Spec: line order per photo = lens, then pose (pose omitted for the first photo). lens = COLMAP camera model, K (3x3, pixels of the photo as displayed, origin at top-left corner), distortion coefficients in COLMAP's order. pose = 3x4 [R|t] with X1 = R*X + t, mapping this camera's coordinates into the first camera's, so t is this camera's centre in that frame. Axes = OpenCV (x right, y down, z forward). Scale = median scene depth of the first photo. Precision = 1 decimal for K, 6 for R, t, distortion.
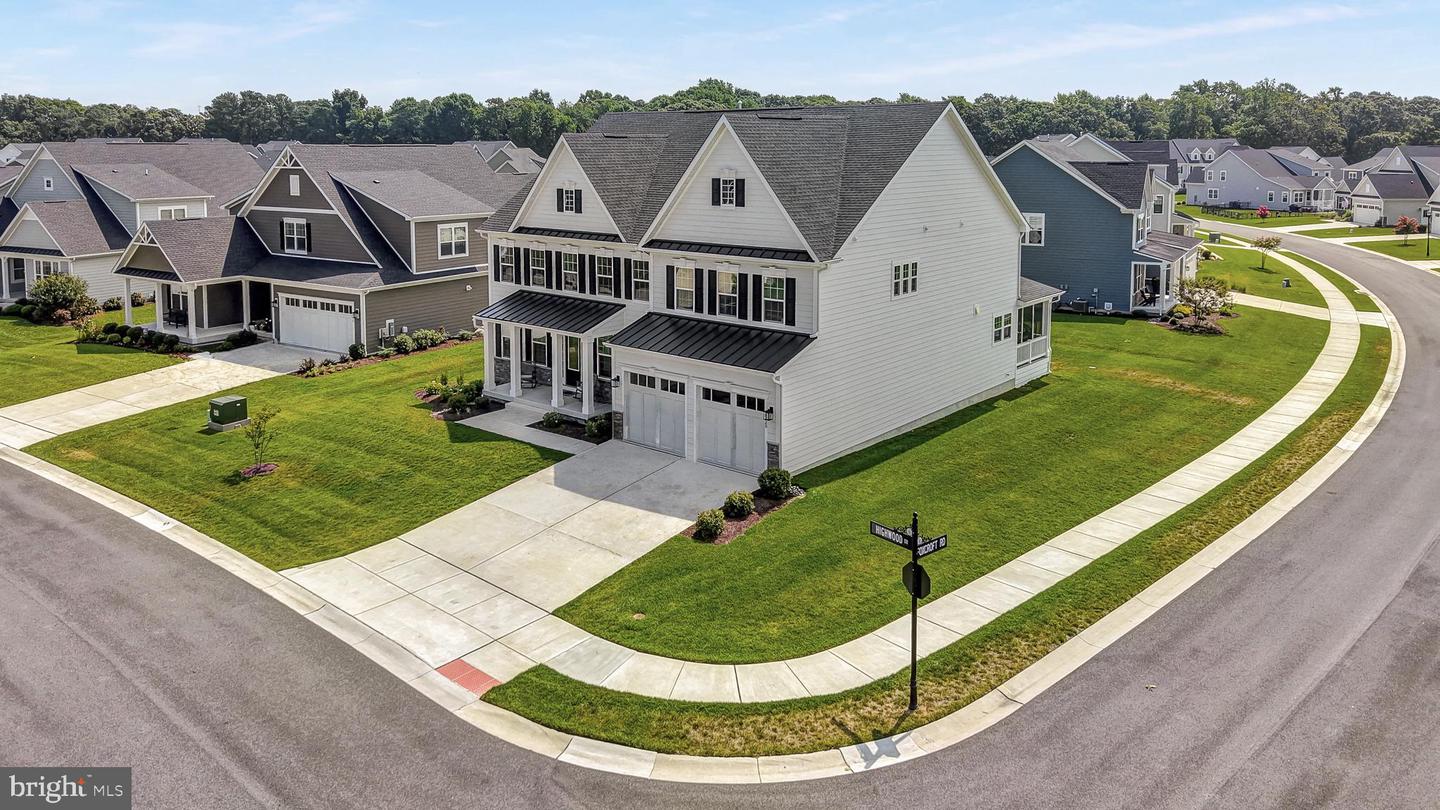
lens RADIAL K [[1009.7, 0, 720.0], [0, 1009.7, 405.0], [0, 0, 1]] dist [-0.006877, -0.002554]
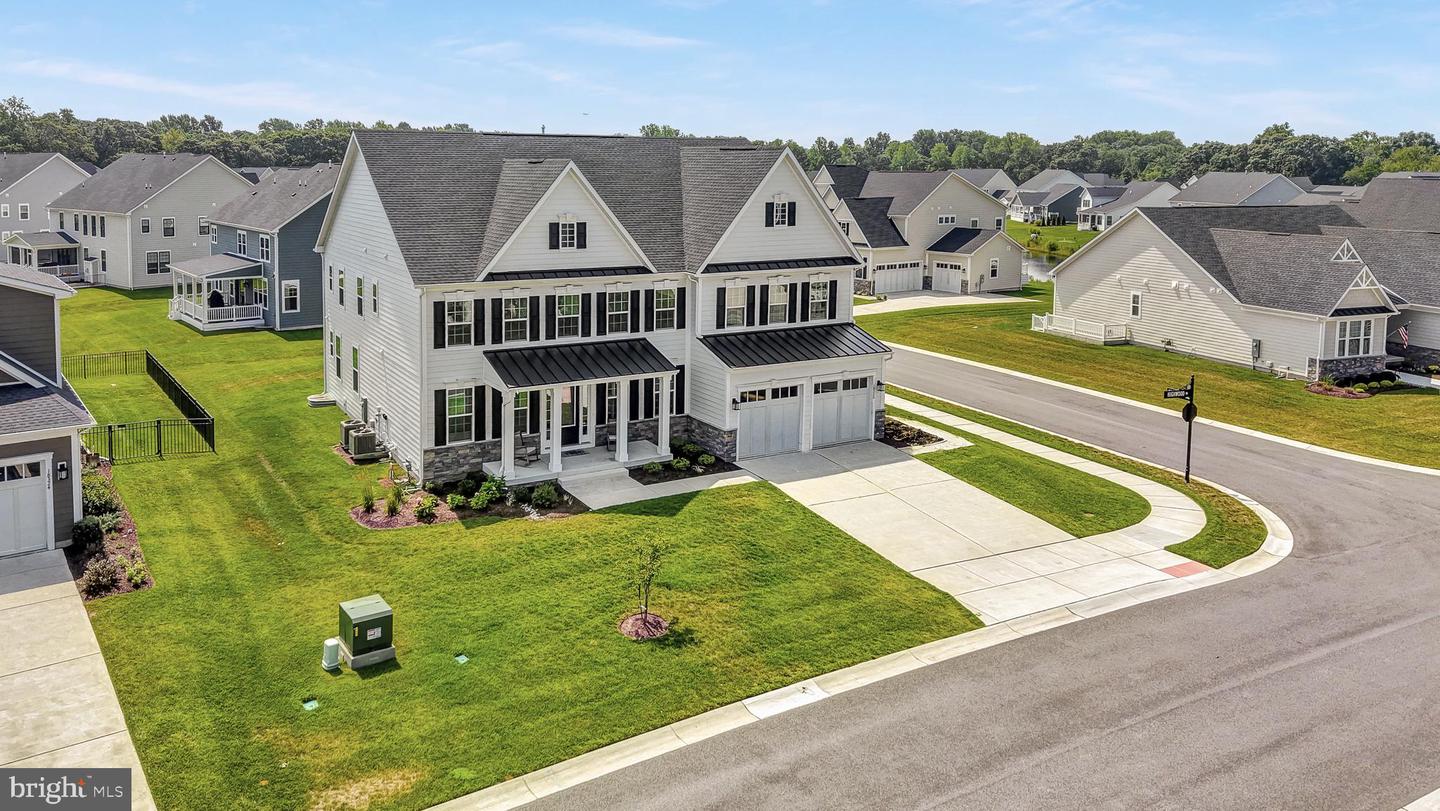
lens RADIAL K [[959.8, 0, 720.0], [0, 959.8, 405.5], [0, 0, 1]] dist [0.028980, -0.002406]
pose [[0.351481, -0.236823, 0.905746, -1.016399], [0.221297, 0.961075, 0.165414, -0.191719], [-0.909664, 0.142299, 0.390209, 0.648197]]
